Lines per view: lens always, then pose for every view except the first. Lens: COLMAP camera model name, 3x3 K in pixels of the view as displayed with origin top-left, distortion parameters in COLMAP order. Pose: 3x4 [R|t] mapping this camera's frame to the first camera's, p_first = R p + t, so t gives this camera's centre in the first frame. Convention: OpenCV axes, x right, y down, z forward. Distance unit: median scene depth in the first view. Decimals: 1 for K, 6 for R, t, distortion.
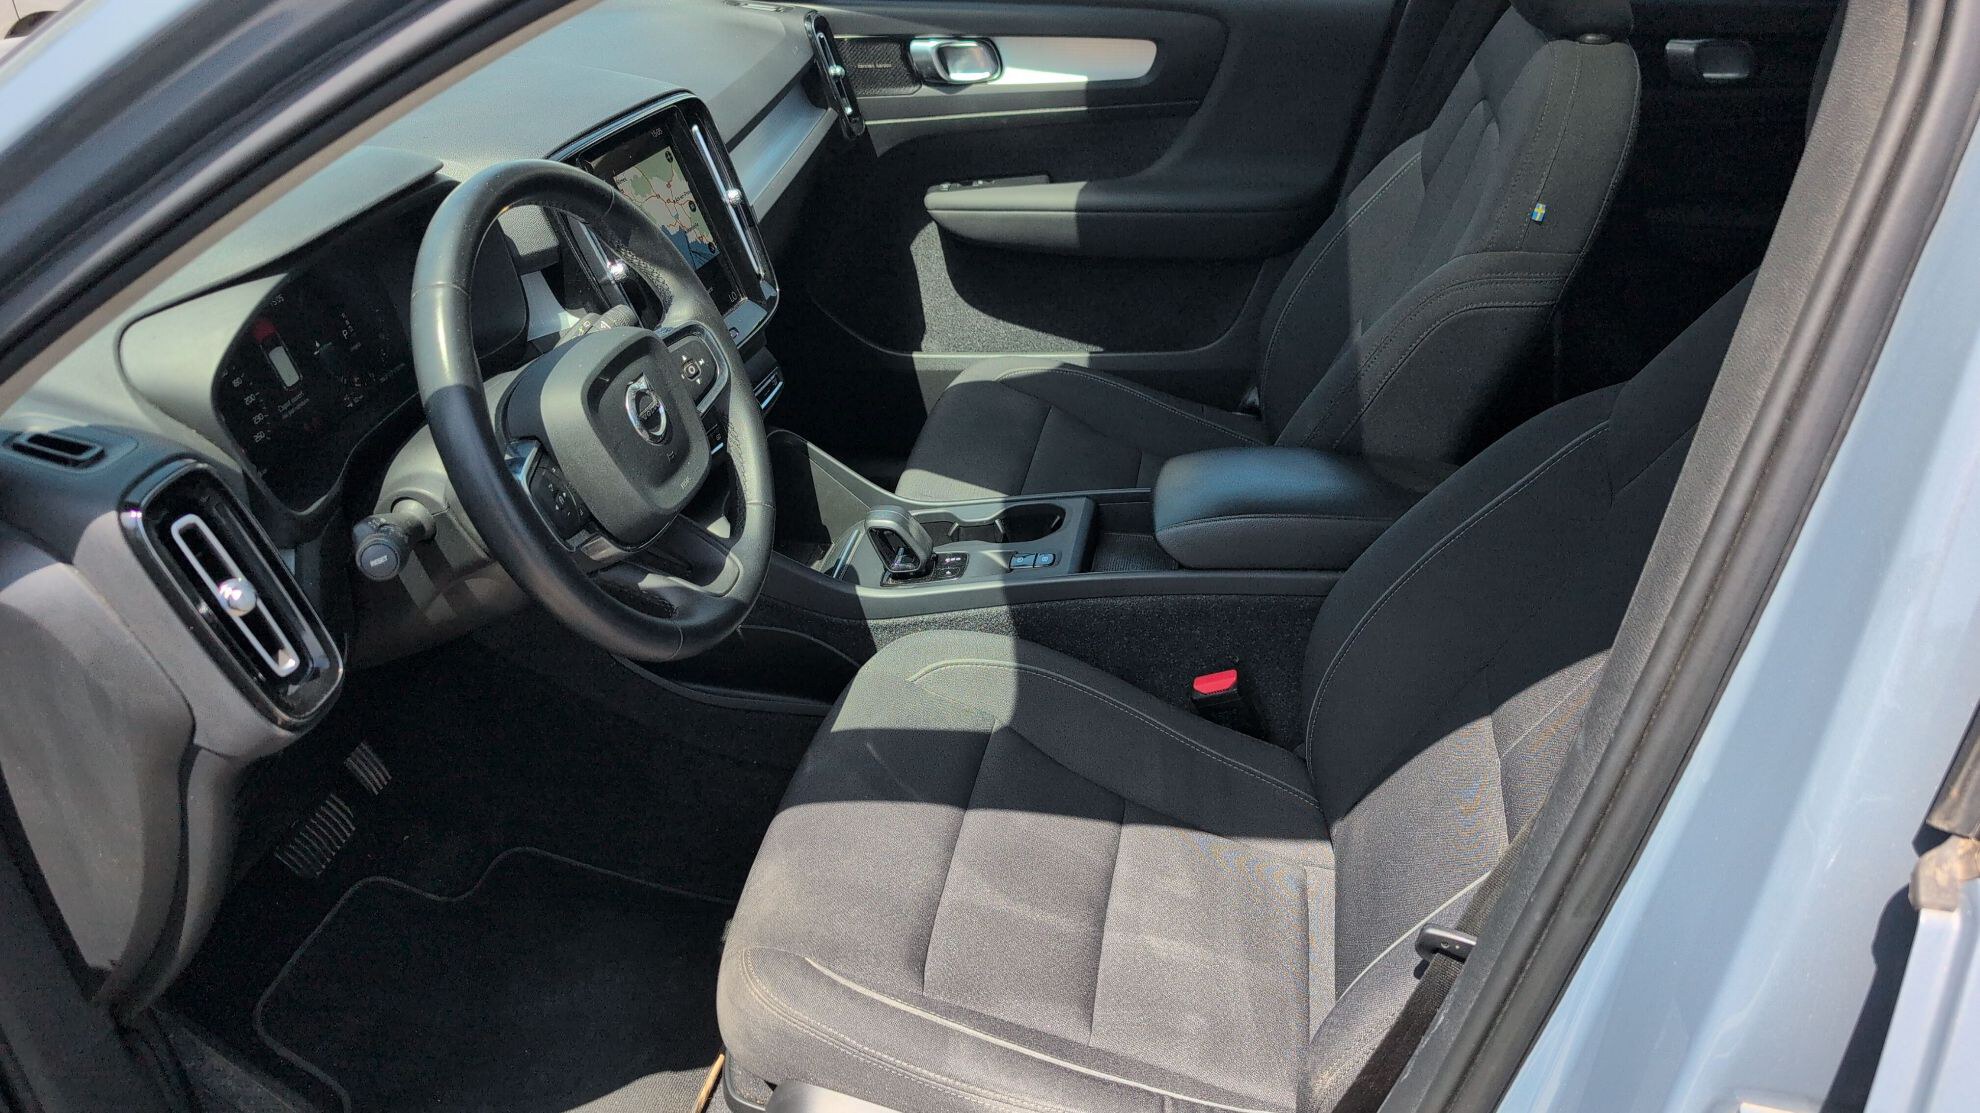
lens RADIAL K [[1529.5, 0, 979.9], [0, 1529.5, 543.0], [0, 0, 1]] dist [0.001839, -0.004648]
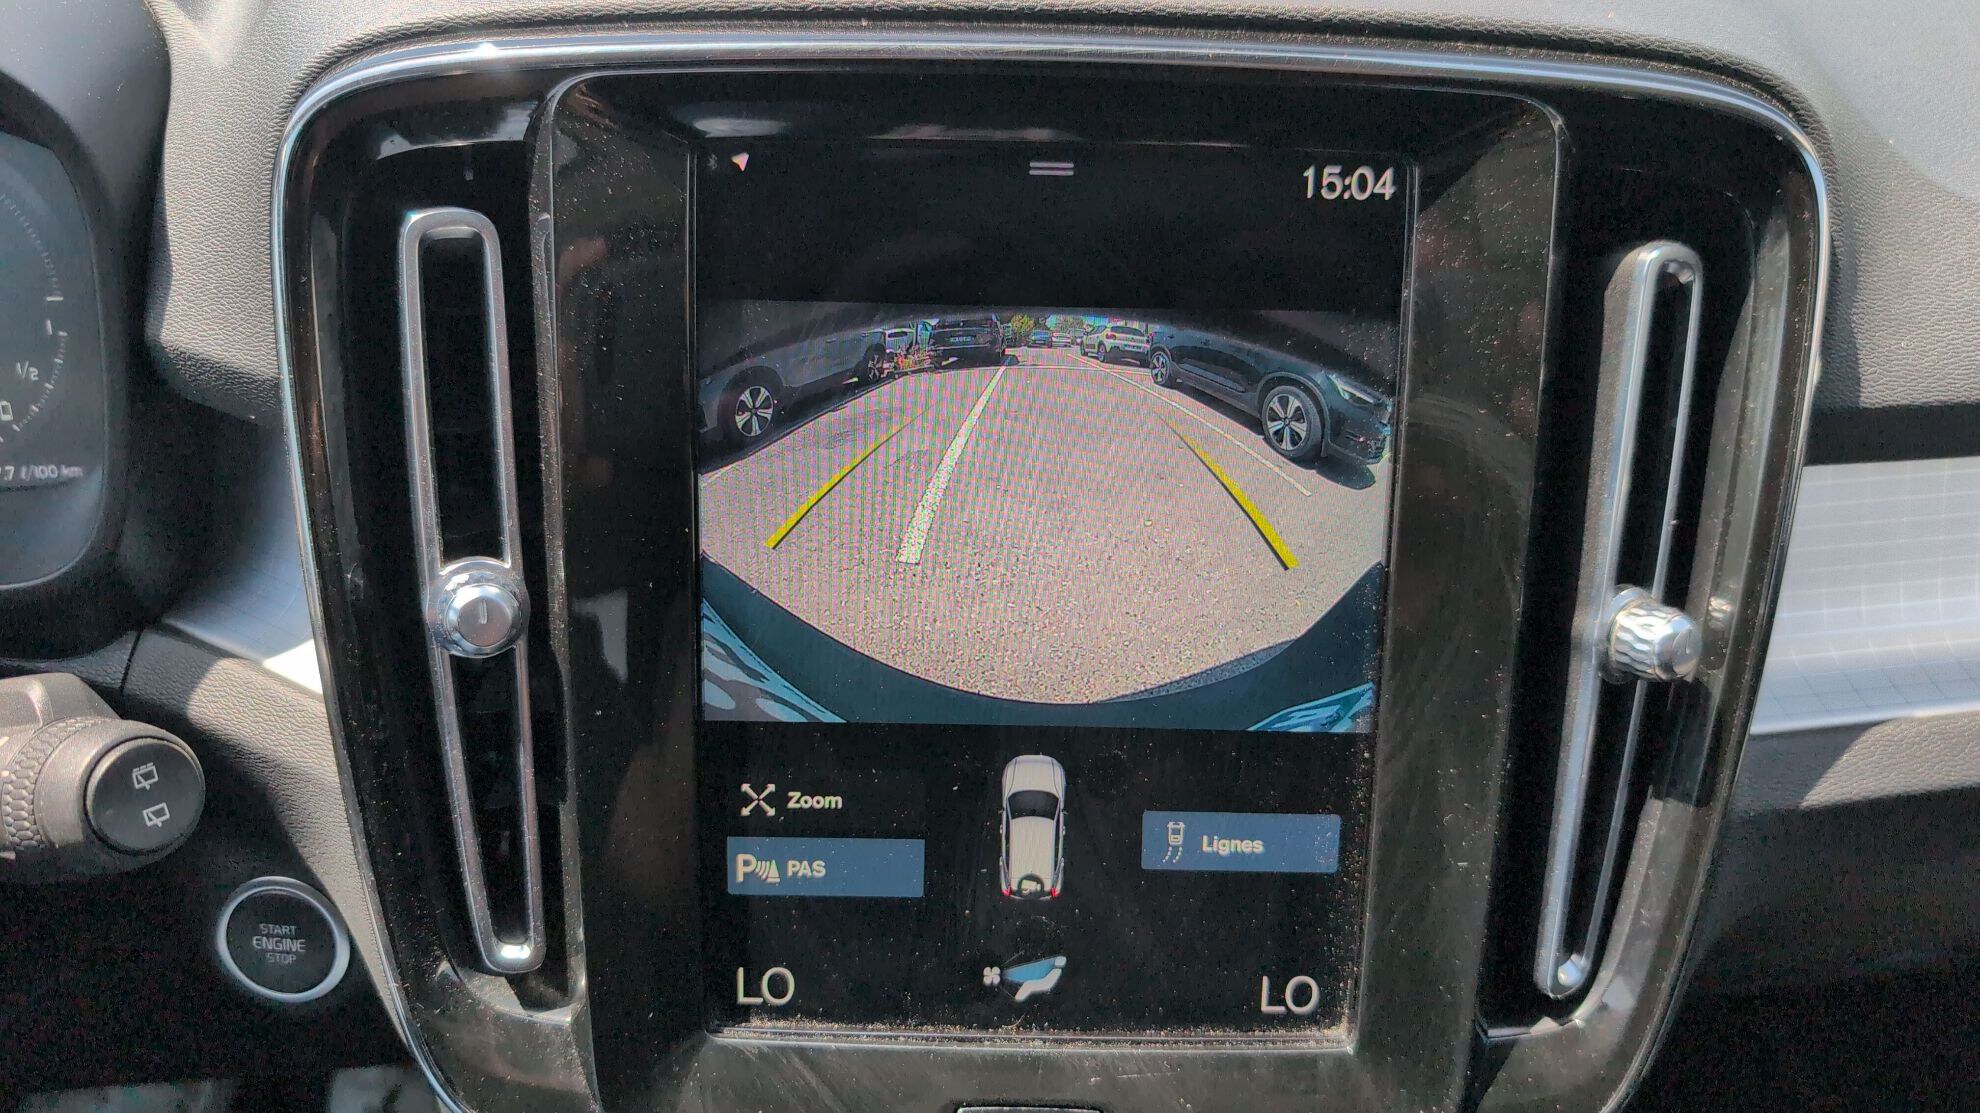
lens RADIAL K [[1541.5, 0, 982.1], [0, 1541.5, 556.6], [0, 0, 1]] dist [-0.006110, 0.001361]
pose [[0.278869, 0.510596, -0.813341, -0.029147], [-0.494634, 0.802324, 0.334085, -0.271043], [0.823146, 0.309141, 0.476301, 0.868876]]
